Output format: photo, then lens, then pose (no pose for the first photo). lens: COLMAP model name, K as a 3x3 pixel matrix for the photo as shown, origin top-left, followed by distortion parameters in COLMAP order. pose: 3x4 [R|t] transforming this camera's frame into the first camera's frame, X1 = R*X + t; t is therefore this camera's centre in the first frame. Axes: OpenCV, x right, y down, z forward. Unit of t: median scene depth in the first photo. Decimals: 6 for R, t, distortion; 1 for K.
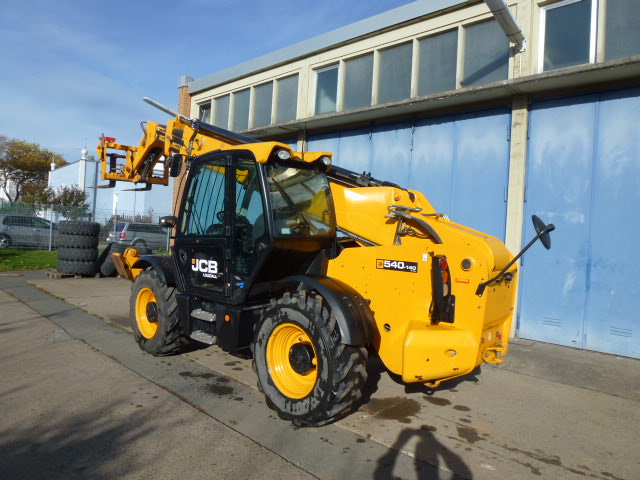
lens RADIAL K [[449.8, 0, 319.8], [0, 449.8, 239.8], [0, 0, 1]] dist [-0.062358, 0.006706]
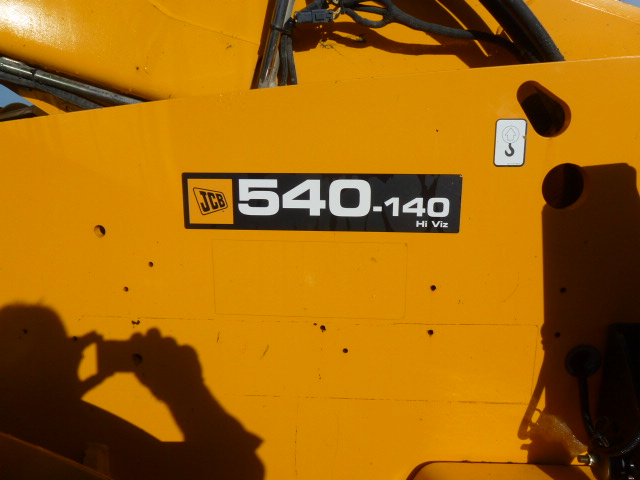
lens RADIAL K [[449.8, 0, 320.0], [0, 449.8, 240.1], [0, 0, 1]] dist [-0.062358, 0.006706]
pose [[0.775588, -0.159467, 0.610765, 0.061341], [0.044265, 0.978922, 0.199380, 0.037255], [-0.629686, -0.127601, 0.766299, 0.867986]]
